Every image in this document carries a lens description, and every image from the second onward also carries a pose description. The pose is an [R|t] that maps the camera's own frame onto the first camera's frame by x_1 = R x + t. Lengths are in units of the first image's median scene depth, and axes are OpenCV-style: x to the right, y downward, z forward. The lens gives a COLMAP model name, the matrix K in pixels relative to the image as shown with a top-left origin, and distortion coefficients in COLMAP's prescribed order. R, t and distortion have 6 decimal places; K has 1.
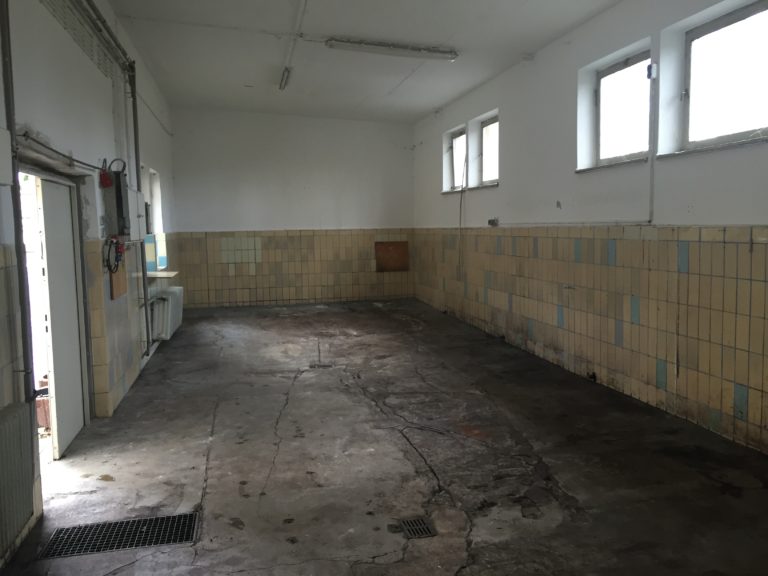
lens RADIAL K [[655.8, 0, 383.2], [0, 655.8, 287.1], [0, 0, 1]] dist [0.107175, -0.039801]
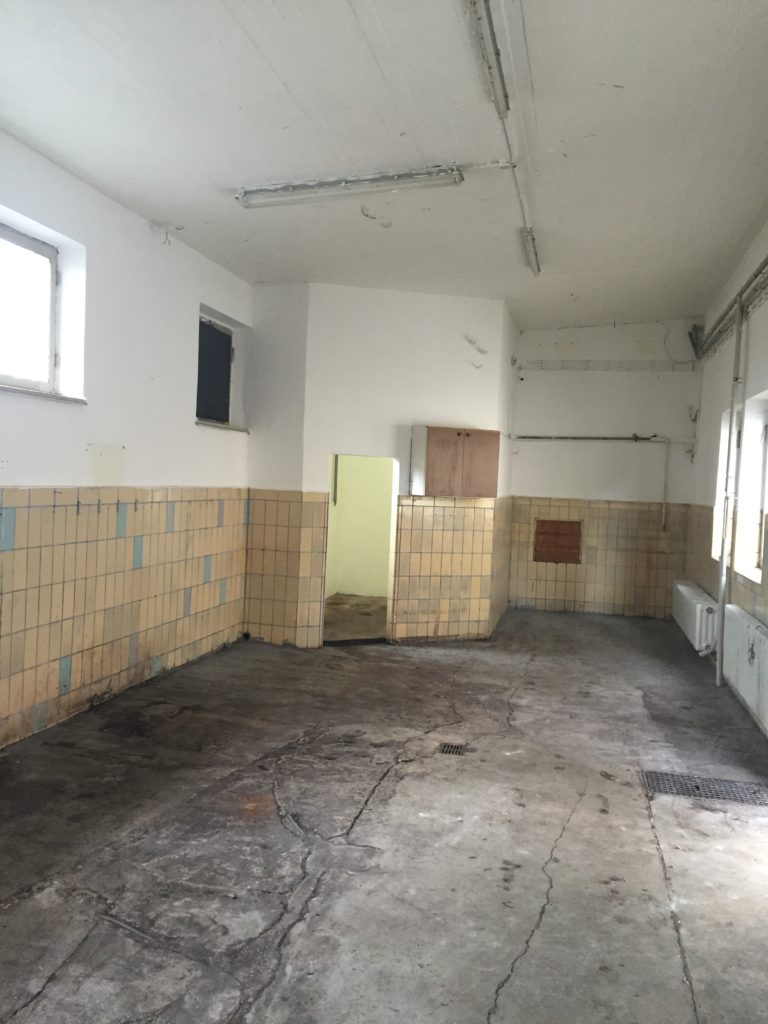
lens RADIAL K [[874.4, 0, 388.2], [0, 874.4, 512.6], [0, 0, 1]] dist [0.107175, -0.039801]
pose [[-0.910512, -0.035787, 0.411930, -0.376971], [0.013726, 0.993082, 0.116615, -0.191619], [-0.413254, 0.111834, -0.903722, 1.910439]]
